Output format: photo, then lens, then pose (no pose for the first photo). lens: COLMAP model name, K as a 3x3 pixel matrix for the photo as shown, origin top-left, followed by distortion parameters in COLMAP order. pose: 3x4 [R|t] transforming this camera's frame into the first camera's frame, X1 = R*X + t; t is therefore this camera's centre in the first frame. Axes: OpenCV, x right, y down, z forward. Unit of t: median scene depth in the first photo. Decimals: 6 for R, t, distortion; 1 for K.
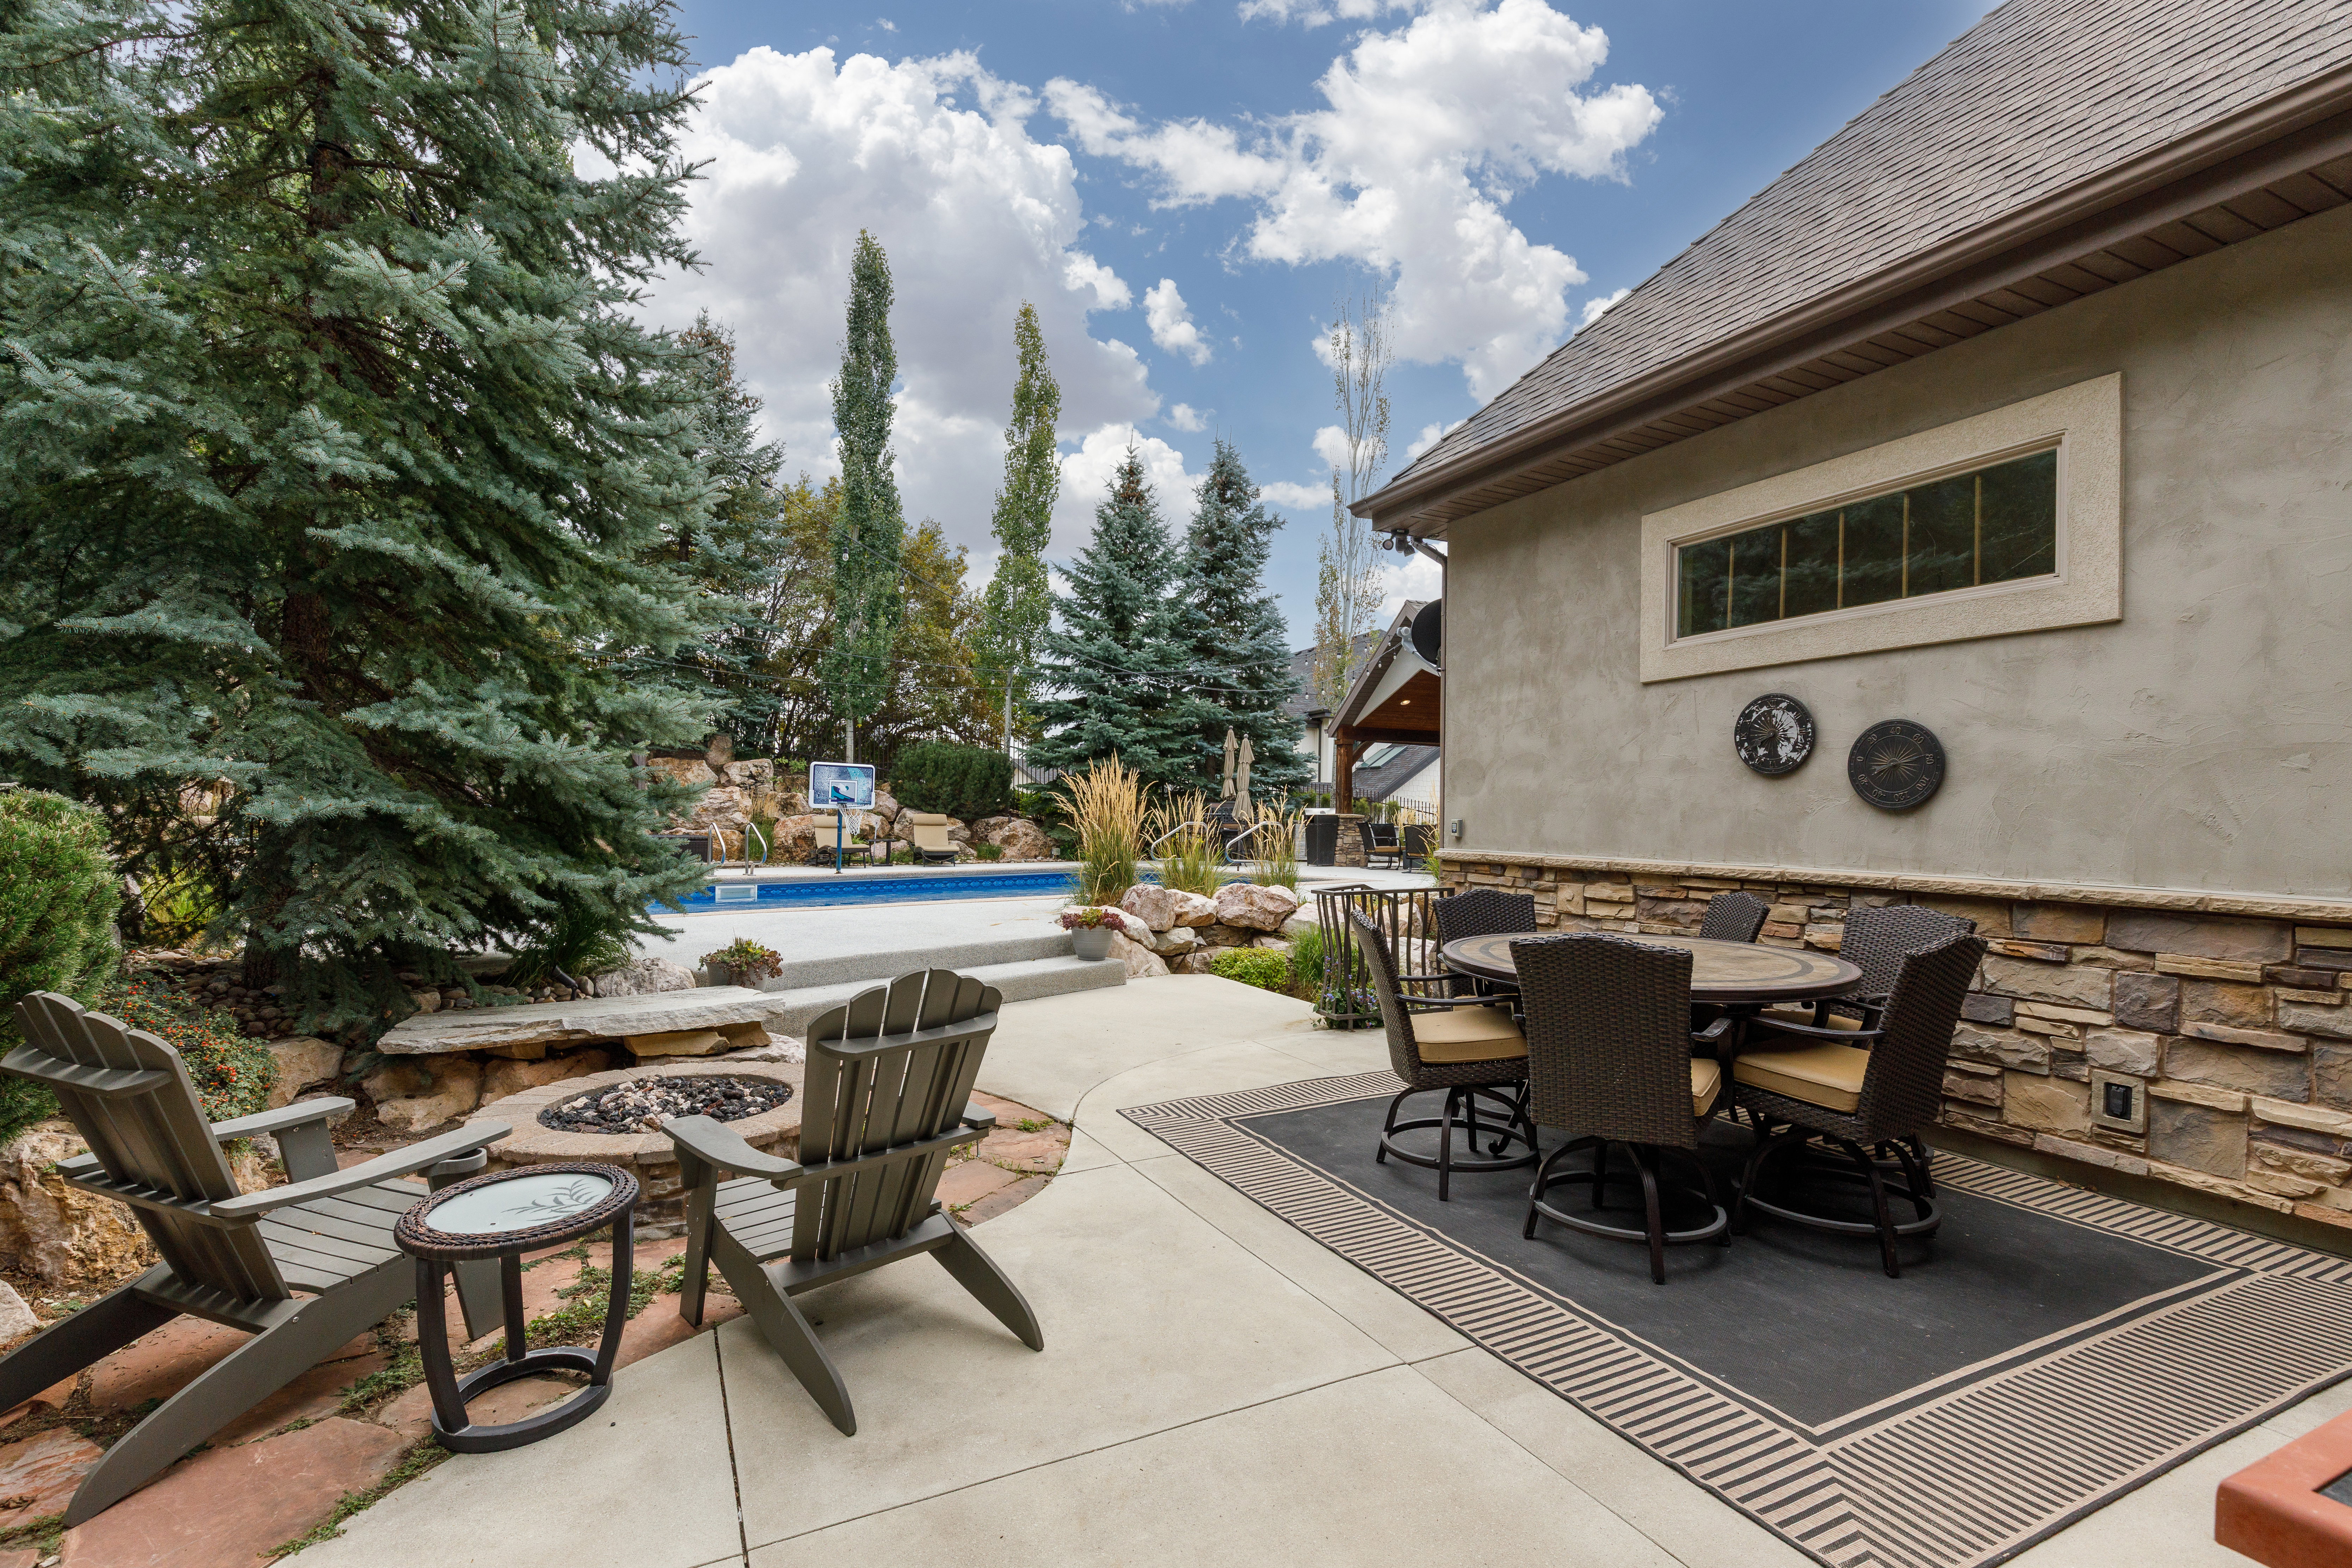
lens RADIAL K [[1086.1, 0, 1196.2], [0, 1086.1, 794.4], [0, 0, 1]] dist [0.006482, 0.000005]
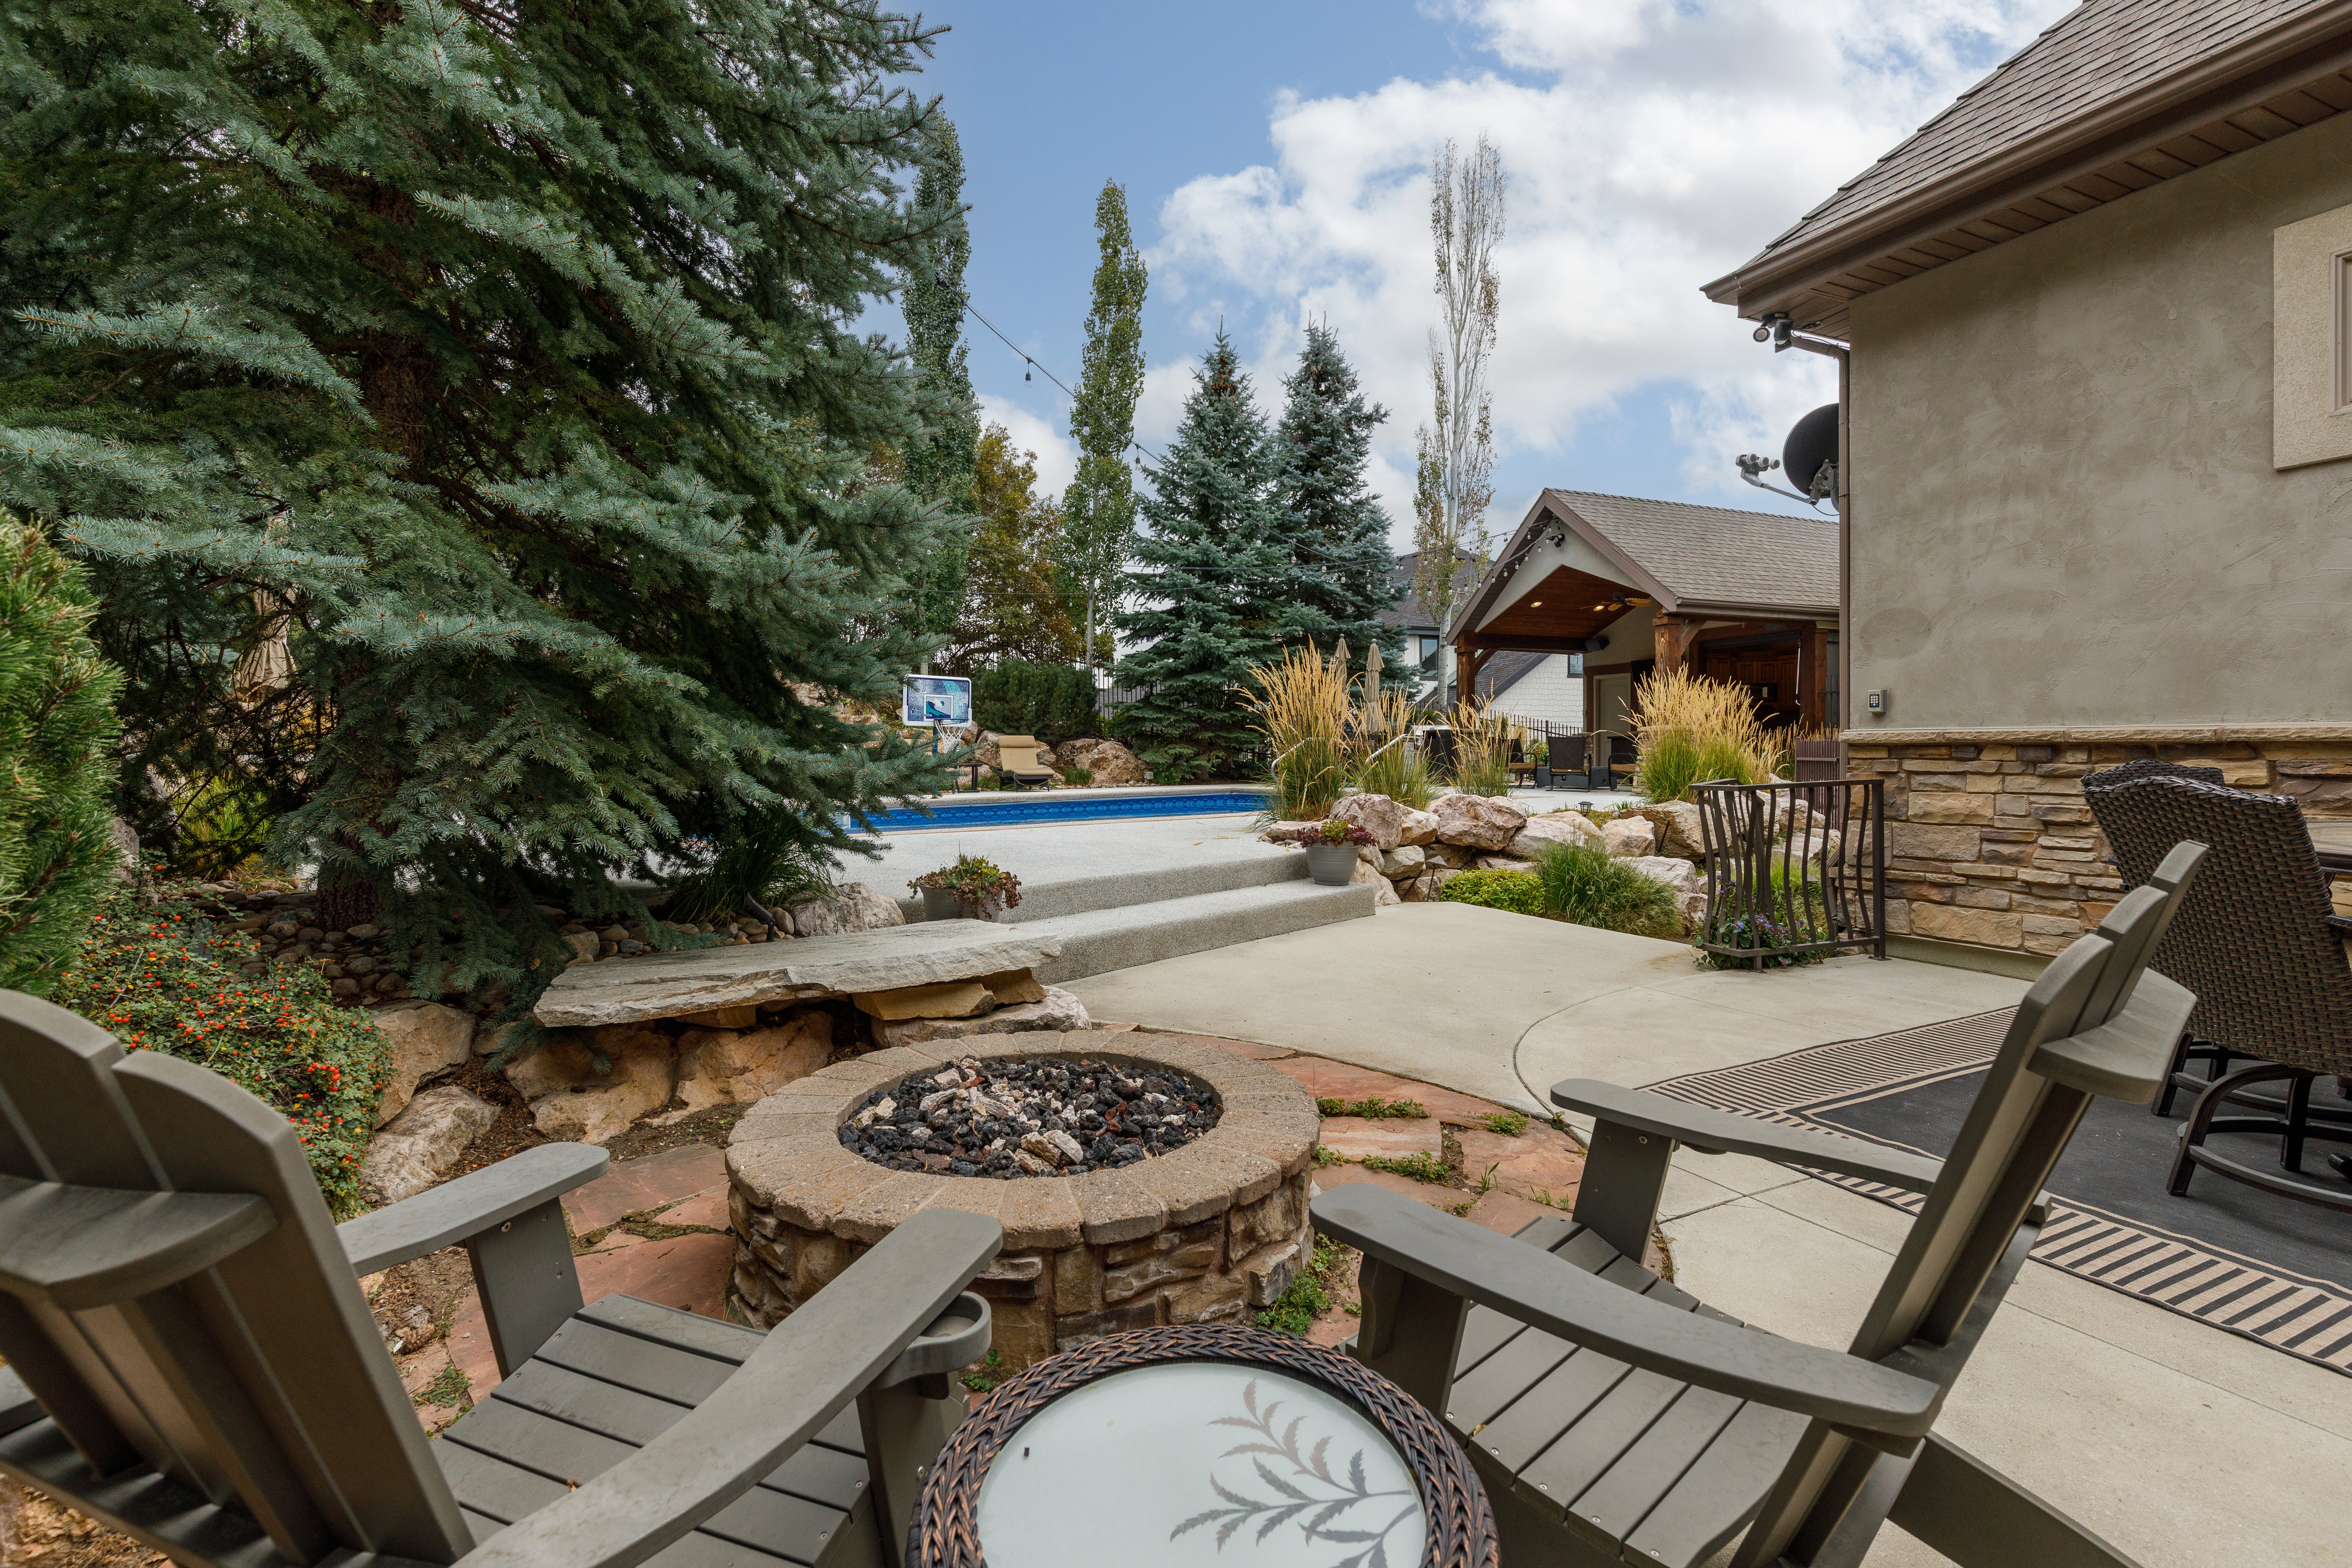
lens RADIAL K [[1073.4, 0, 1177.4], [0, 1073.4, 738.8], [0, 0, 1]] dist [0.007655, -0.000567]
pose [[0.999690, -0.015392, -0.019588, -0.241194], [0.015504, 0.999864, 0.005589, 0.047229], [0.019499, -0.005891, 0.999793, 0.251742]]
